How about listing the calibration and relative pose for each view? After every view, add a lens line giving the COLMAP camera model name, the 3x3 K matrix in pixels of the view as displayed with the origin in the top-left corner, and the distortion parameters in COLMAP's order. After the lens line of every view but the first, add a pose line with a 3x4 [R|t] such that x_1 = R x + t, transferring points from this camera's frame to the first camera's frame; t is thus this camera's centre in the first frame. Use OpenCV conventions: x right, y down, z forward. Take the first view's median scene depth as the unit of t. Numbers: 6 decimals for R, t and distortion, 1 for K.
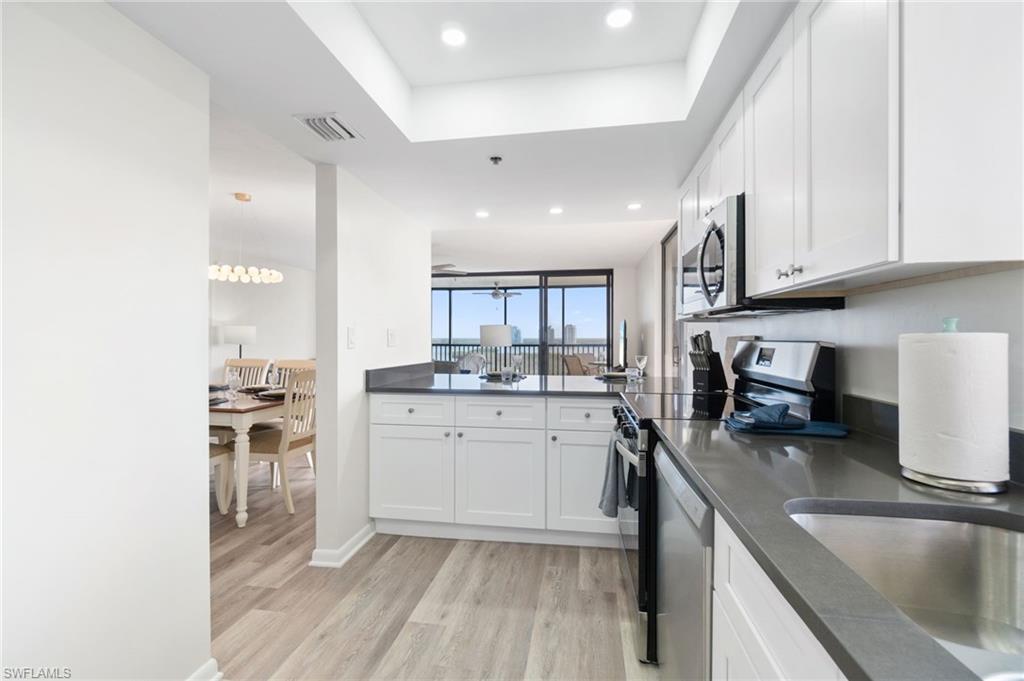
lens RADIAL K [[447.9, 0, 514.6], [0, 447.9, 344.2], [0, 0, 1]] dist [-0.001467, -0.000075]
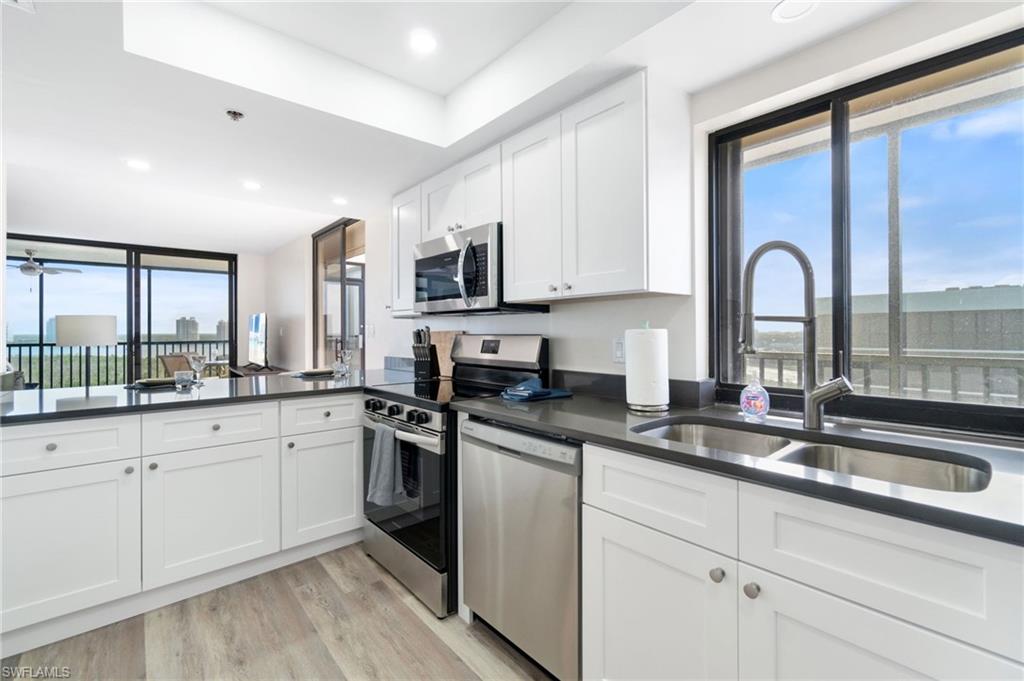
lens RADIAL K [[447.6, 0, 509.3], [0, 447.6, 335.3], [0, 0, 1]] dist [-0.001872, 0.000275]
pose [[0.641057, -0.006981, 0.767461, -0.317092], [0.014068, 0.999898, -0.002655, -0.000721], [-0.767364, 0.012499, 0.641090, 0.090858]]
